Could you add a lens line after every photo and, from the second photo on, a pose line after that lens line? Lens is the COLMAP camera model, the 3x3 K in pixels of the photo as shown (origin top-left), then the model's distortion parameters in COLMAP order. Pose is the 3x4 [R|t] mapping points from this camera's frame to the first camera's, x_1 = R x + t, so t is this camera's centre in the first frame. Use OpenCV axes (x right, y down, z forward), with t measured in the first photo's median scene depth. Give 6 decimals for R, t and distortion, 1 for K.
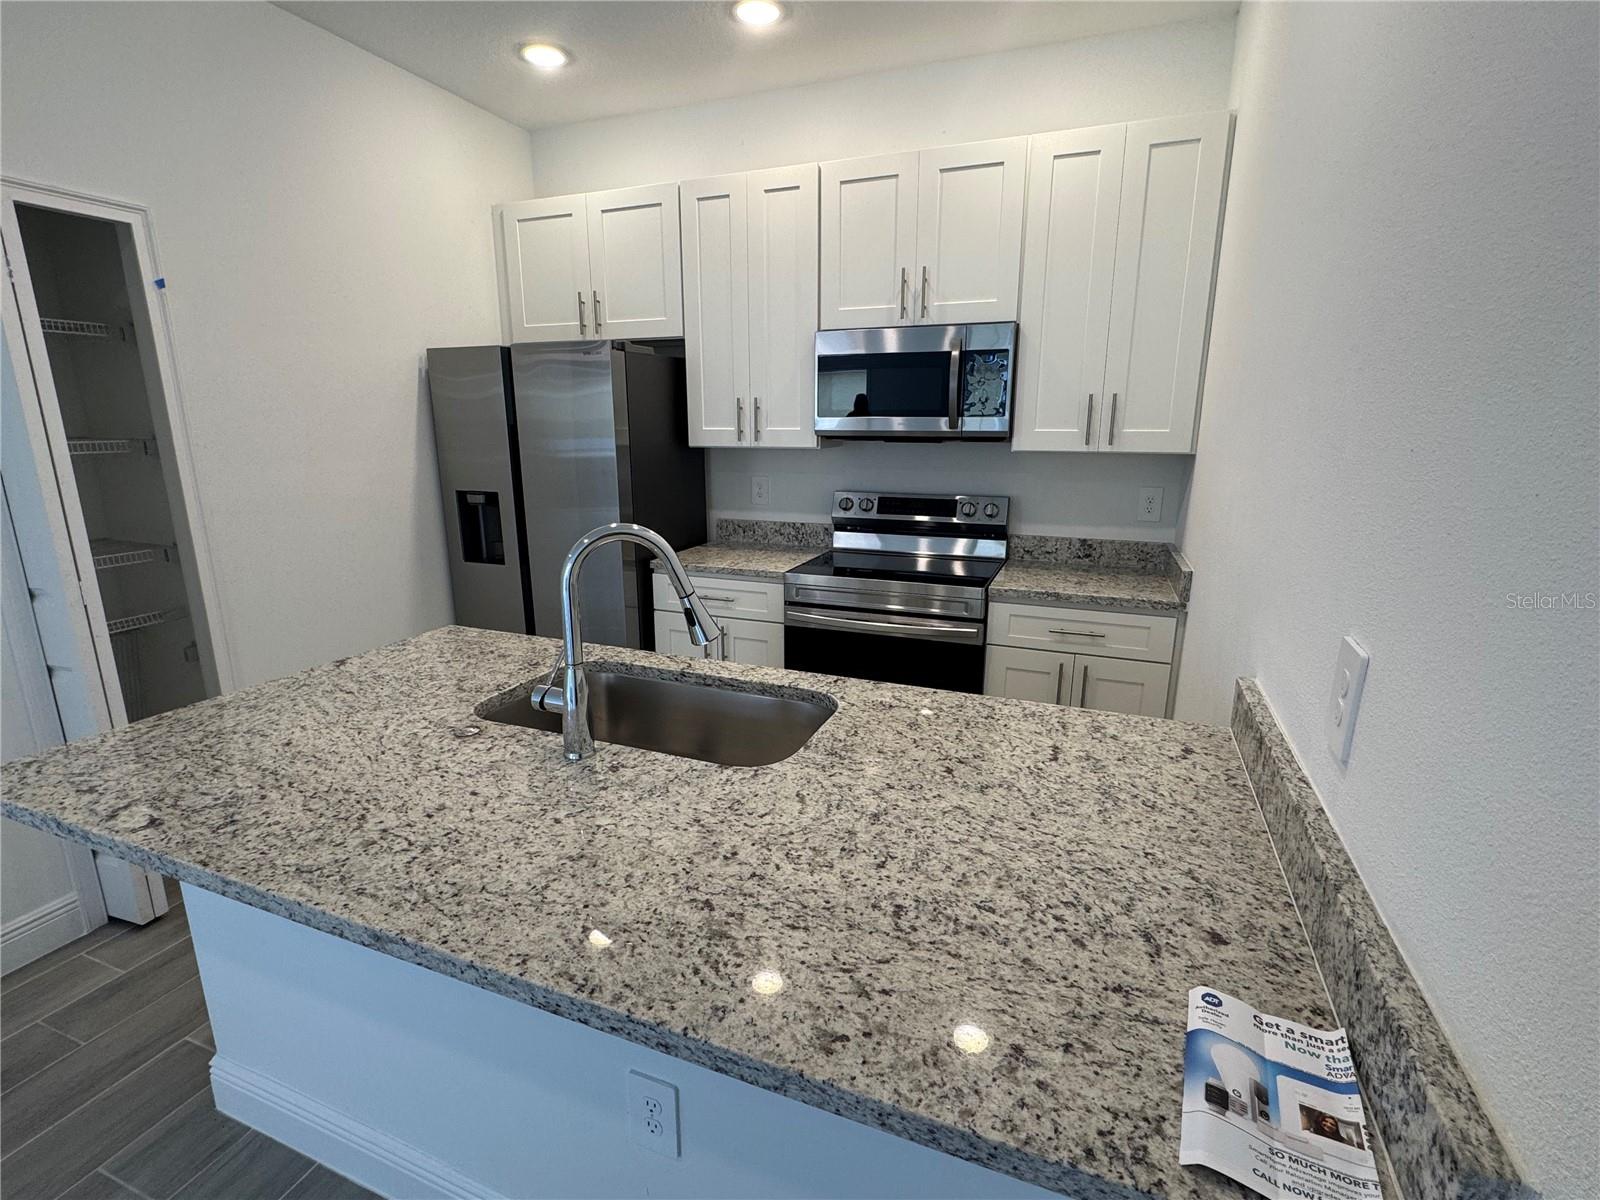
lens RADIAL K [[752.1, 0, 800.0], [0, 752.1, 600.0], [0, 0, 1]] dist [-0.001843, -0.000059]
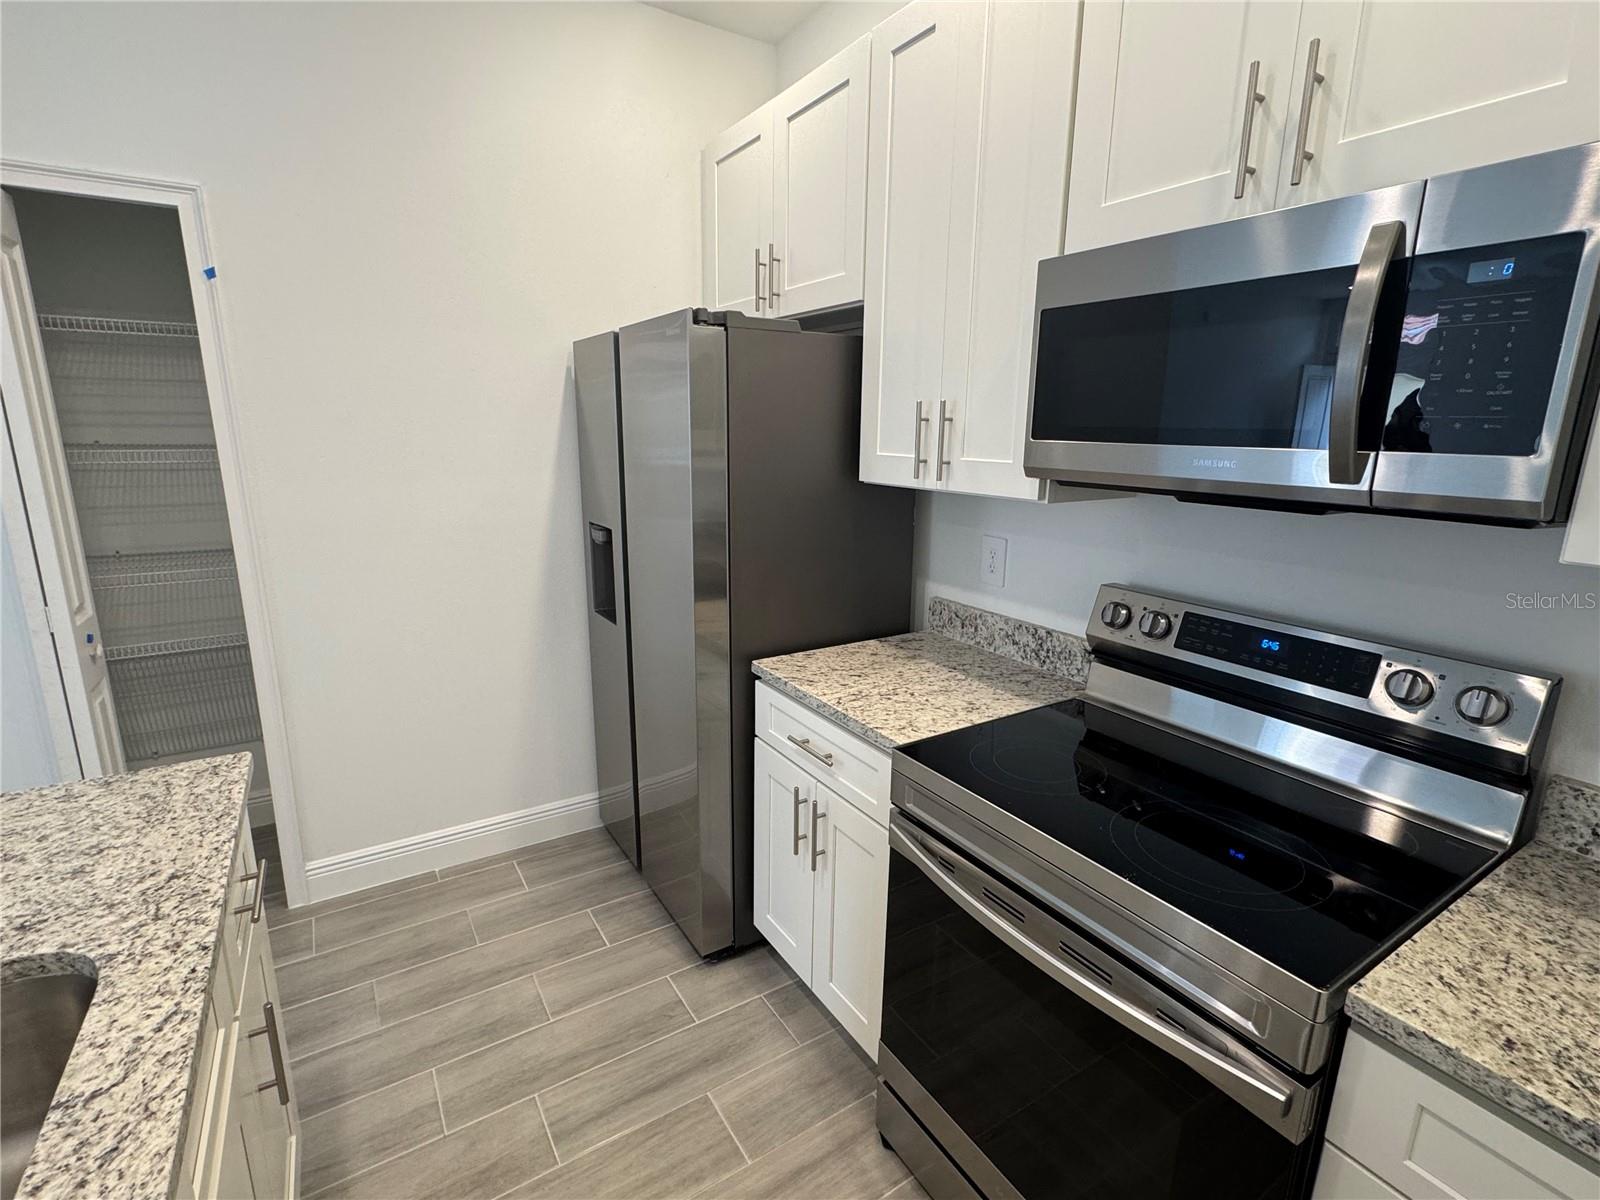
lens RADIAL K [[764.0, 0, 797.0], [0, 764.0, 586.7], [0, 0, 1]] dist [0.012534, -0.008998]
pose [[0.808907, 0.133510, -0.572577, 0.194851], [-0.150898, 0.988398, 0.017287, -0.134459], [0.568242, 0.072417, 0.819669, 0.512248]]
